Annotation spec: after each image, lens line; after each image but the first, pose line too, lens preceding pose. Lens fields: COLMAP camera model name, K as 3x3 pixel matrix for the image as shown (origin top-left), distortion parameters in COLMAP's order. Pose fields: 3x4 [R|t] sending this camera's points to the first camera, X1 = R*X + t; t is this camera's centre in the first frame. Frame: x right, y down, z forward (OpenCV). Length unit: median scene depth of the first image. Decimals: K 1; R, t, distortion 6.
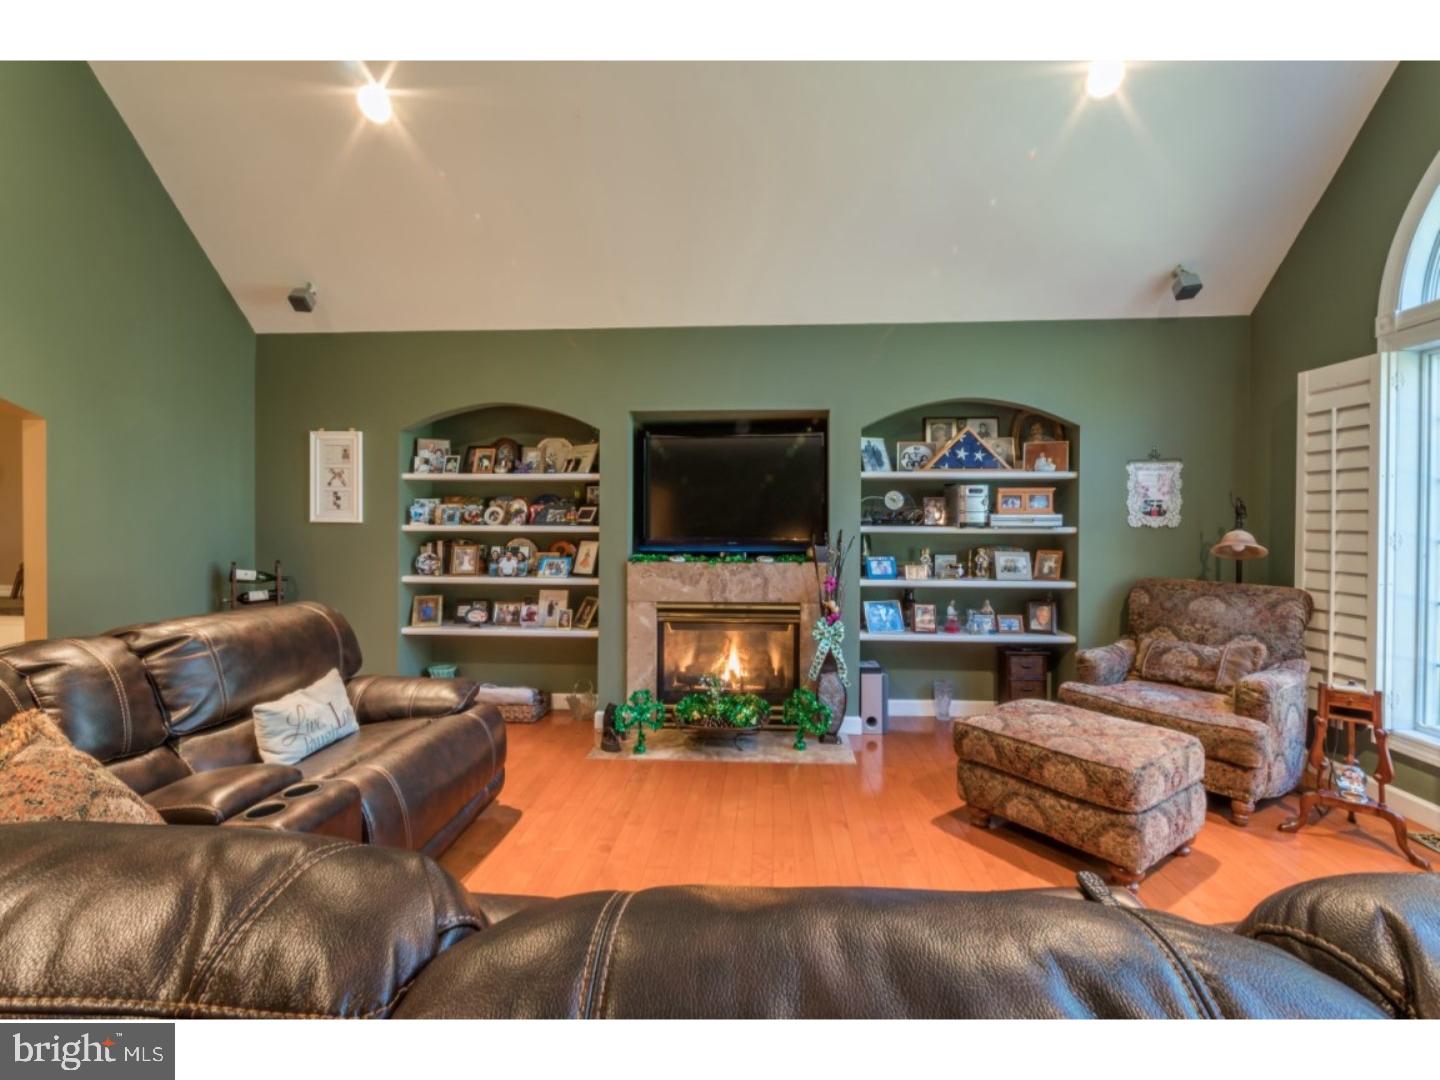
lens RADIAL K [[641.0, 0, 723.6], [0, 641.0, 526.9], [0, 0, 1]] dist [-0.003625, 0.001991]
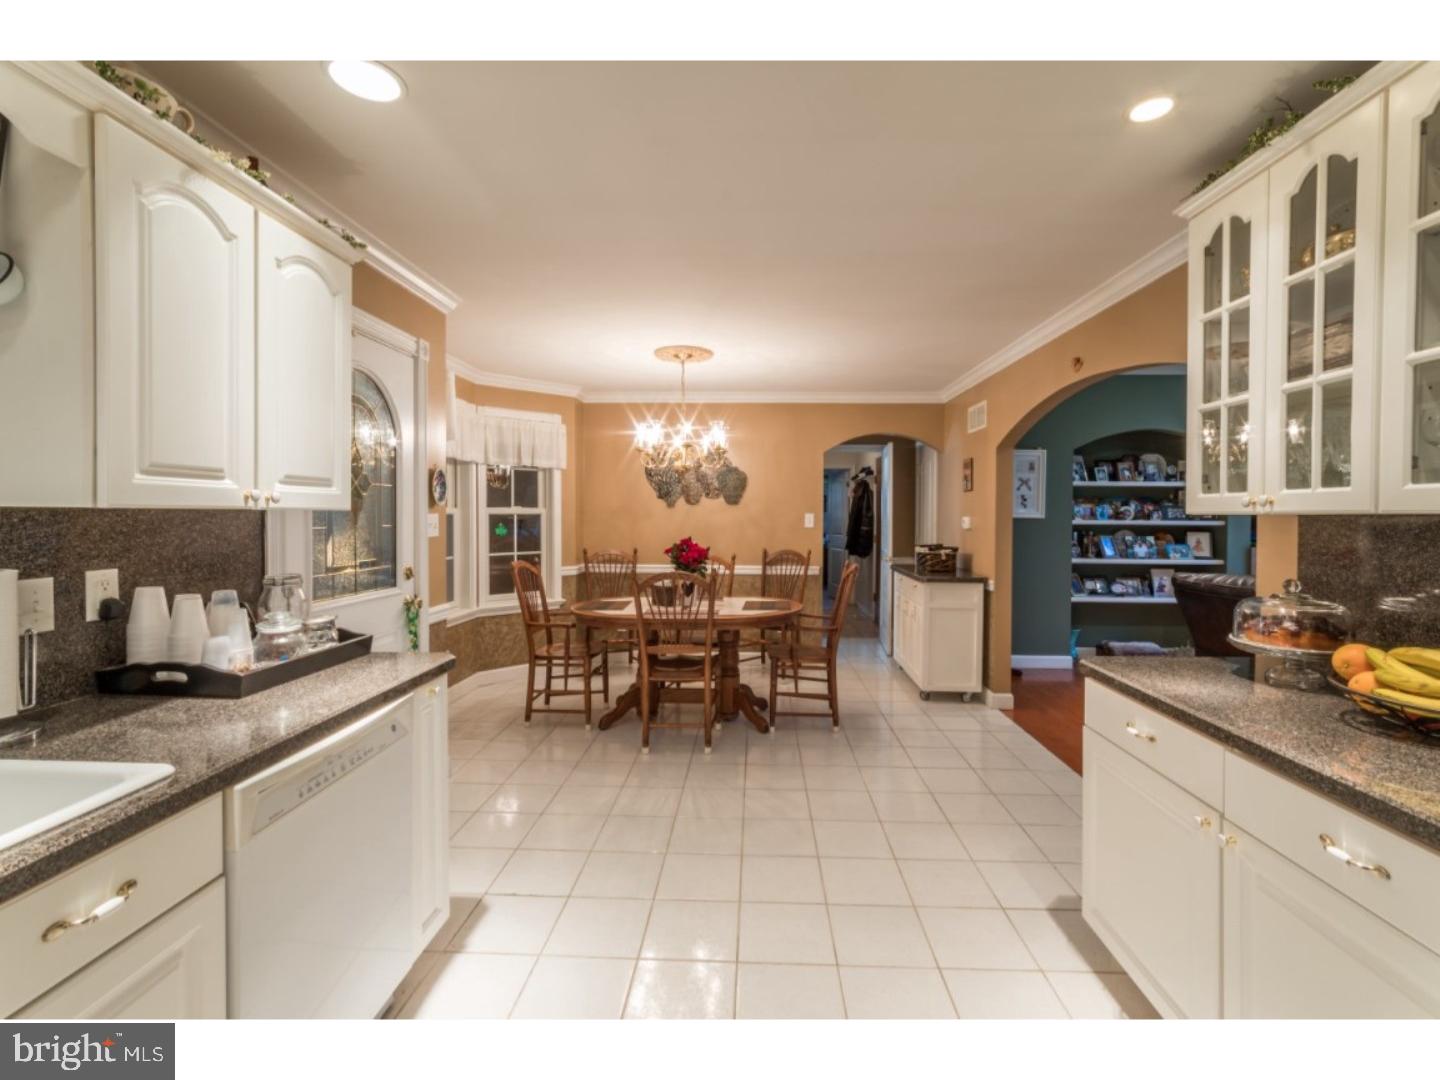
lens RADIAL K [[641.0, 0, 726.3], [0, 641.0, 530.0], [0, 0, 1]] dist [-0.003625, 0.001991]
pose [[0.999899, 0.000259, 0.014197, -1.287729], [-0.000418, 0.999937, 0.011182, 0.003444], [-0.014193, -0.011187, 0.999837, -0.340964]]
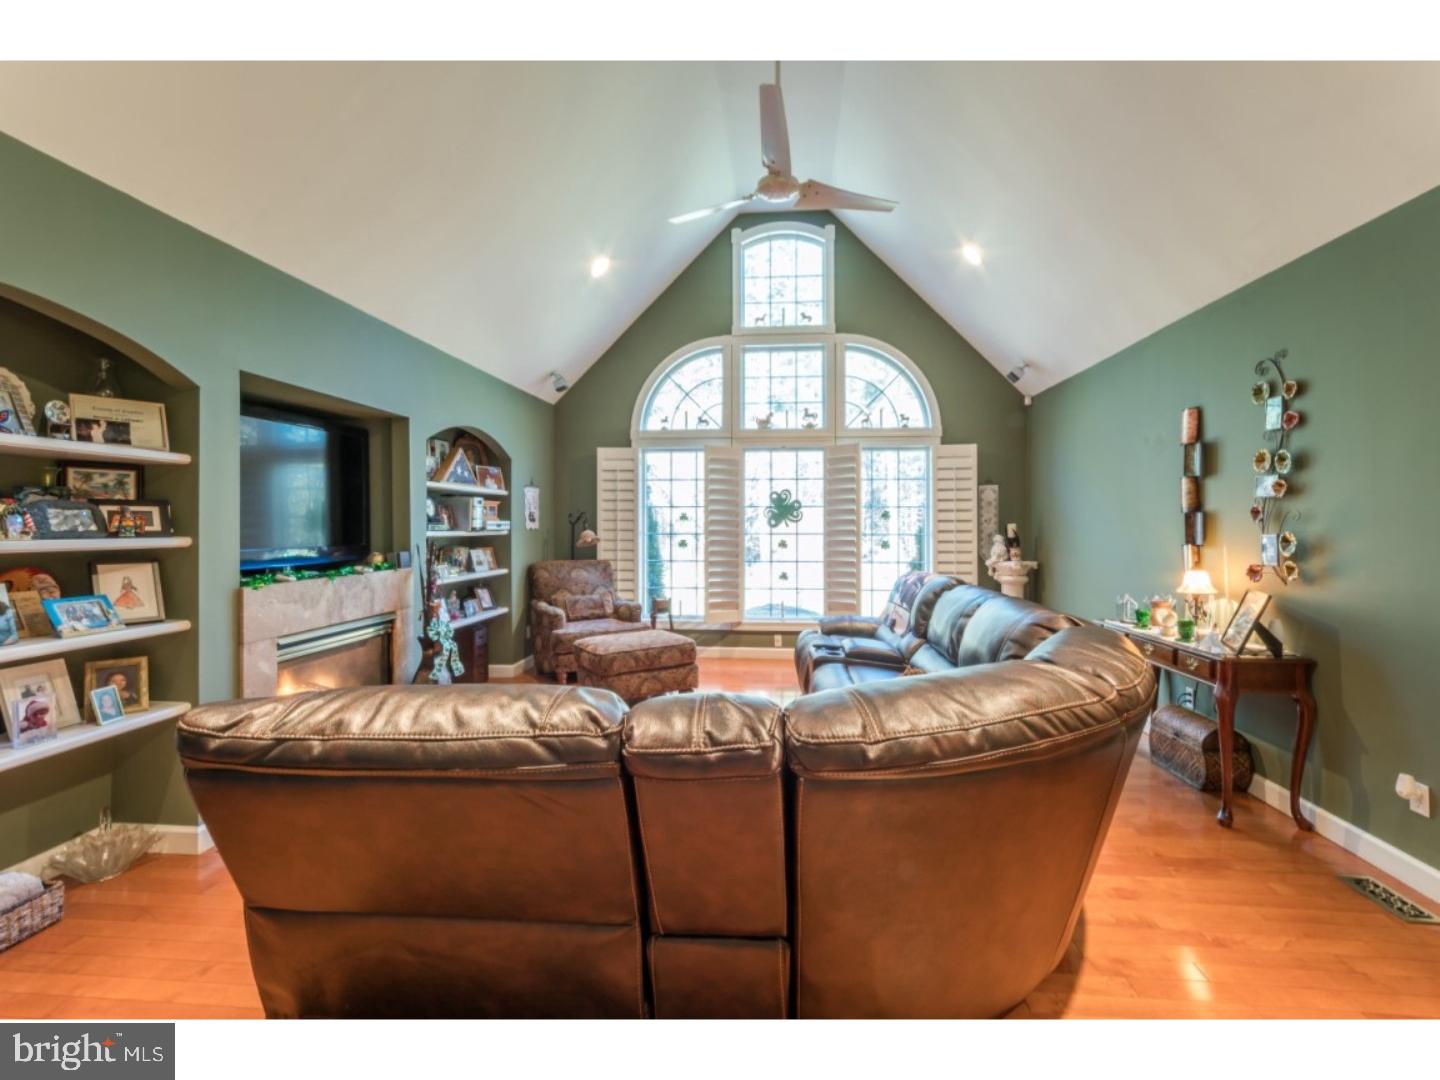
lens RADIAL K [[641.0, 0, 728.2], [0, 641.0, 530.5], [0, 0, 1]] dist [-0.003625, 0.001991]
pose [[0.027963, -0.012671, 0.999529, -0.827114], [0.009146, 0.999881, 0.012419, -0.010920], [-0.999567, 0.008794, 0.028075, 0.458566]]
